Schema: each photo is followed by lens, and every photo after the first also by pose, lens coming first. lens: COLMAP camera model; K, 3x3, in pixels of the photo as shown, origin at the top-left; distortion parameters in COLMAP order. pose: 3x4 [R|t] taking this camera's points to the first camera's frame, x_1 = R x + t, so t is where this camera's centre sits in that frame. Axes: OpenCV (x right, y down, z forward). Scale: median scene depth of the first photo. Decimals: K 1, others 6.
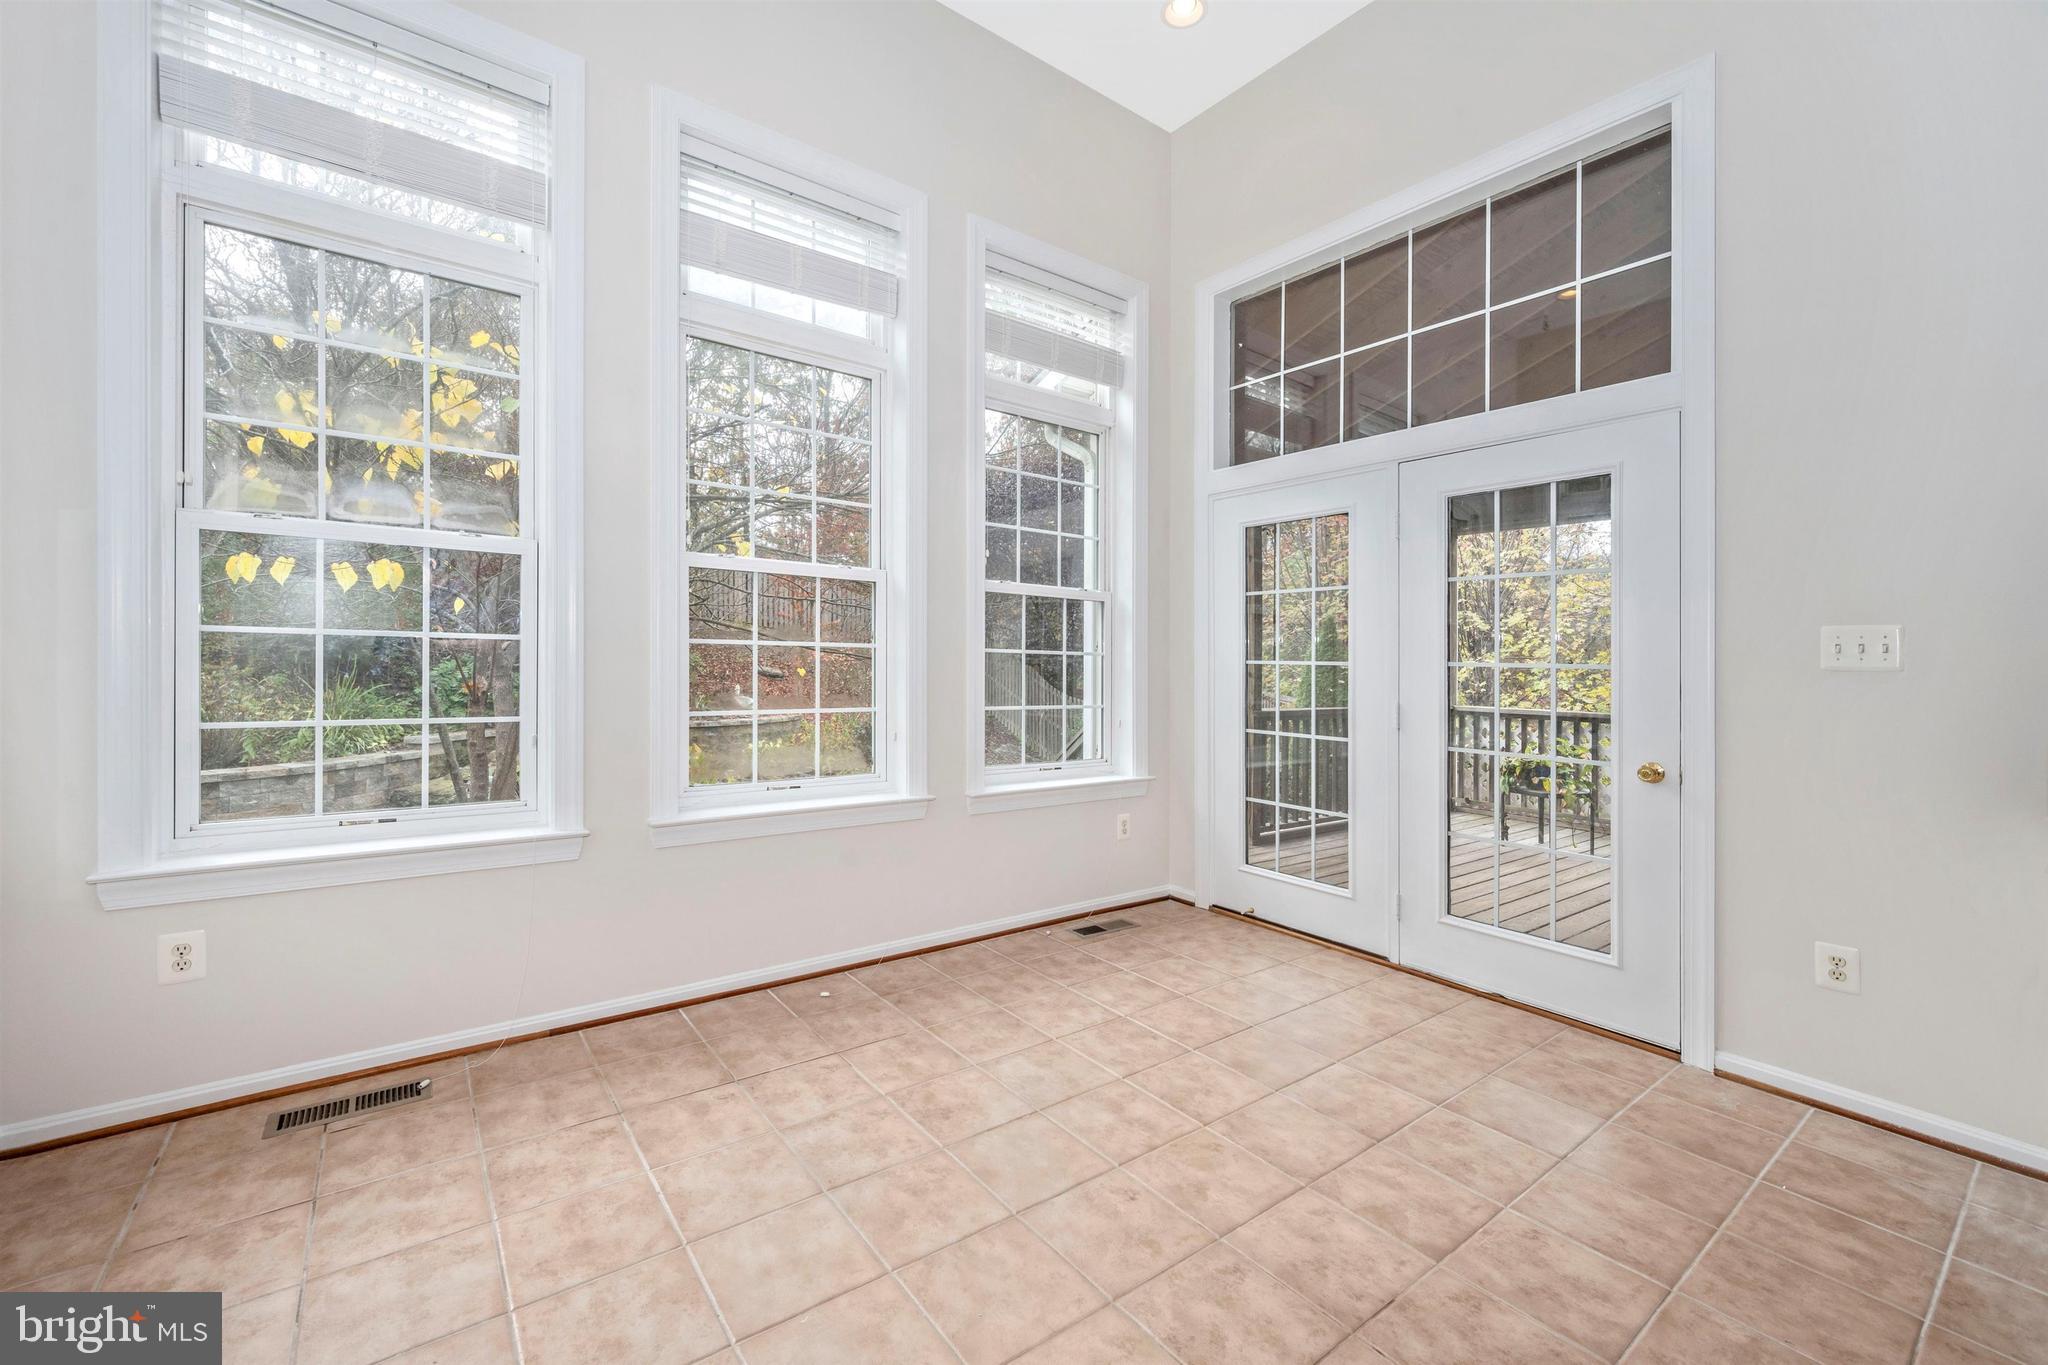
lens RADIAL K [[836.9, 0, 1021.4], [0, 836.9, 670.7], [0, 0, 1]] dist [0.000978, 0.000366]
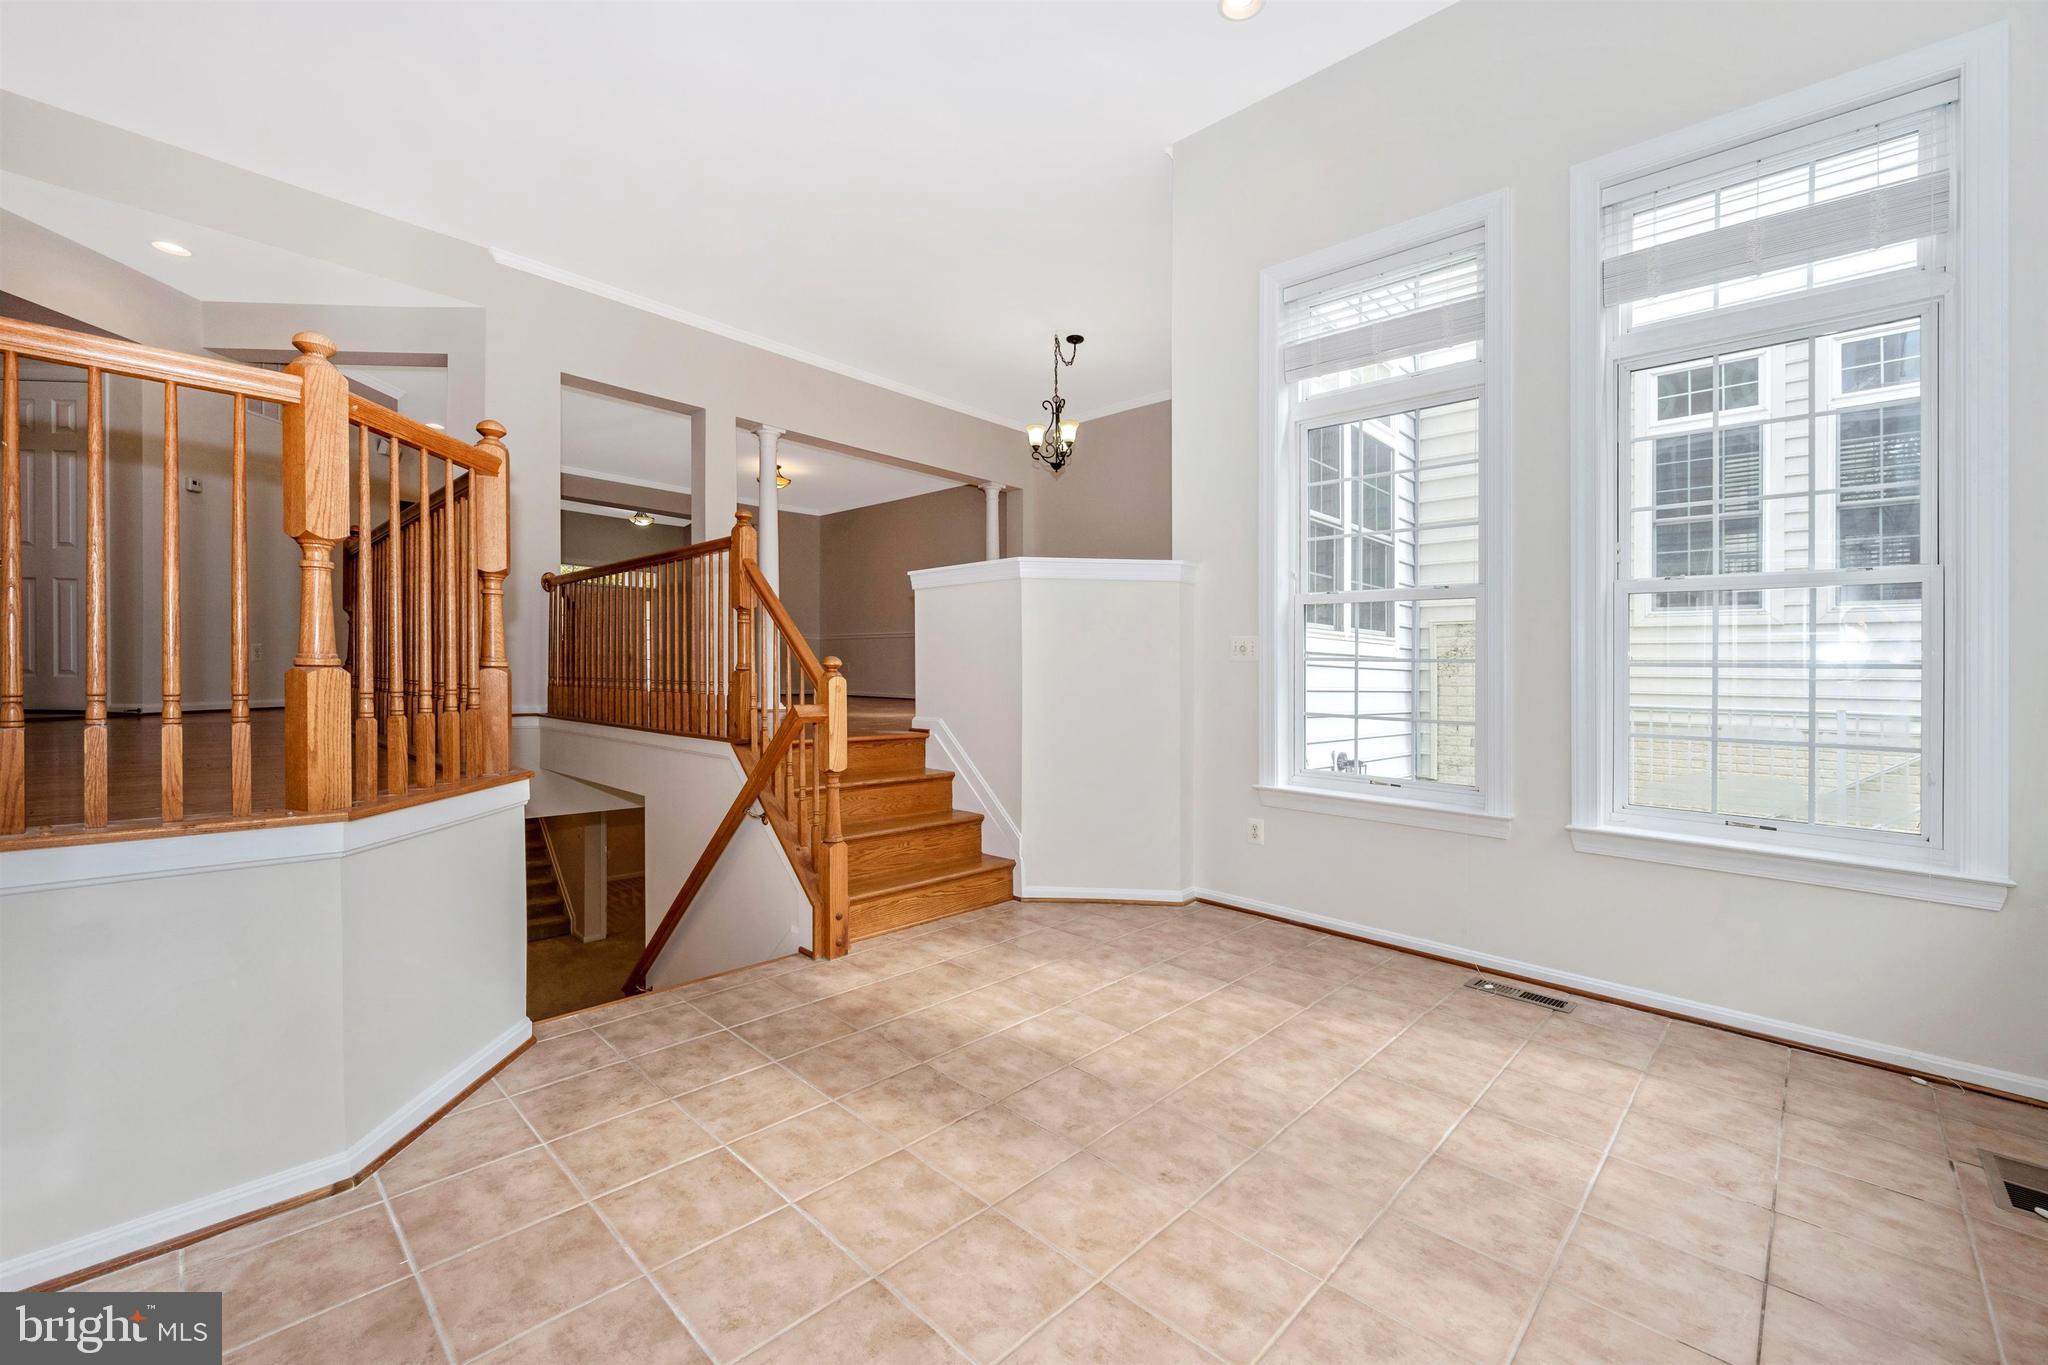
lens RADIAL K [[836.9, 0, 1021.4], [0, 836.9, 670.7], [0, 0, 1]] dist [0.000978, 0.000366]
pose [[-0.987074, -0.042258, -0.154594, 0.473318], [-0.043073, 0.999070, 0.001924, 0.014614], [0.154368, 0.008558, -0.987976, 1.912554]]
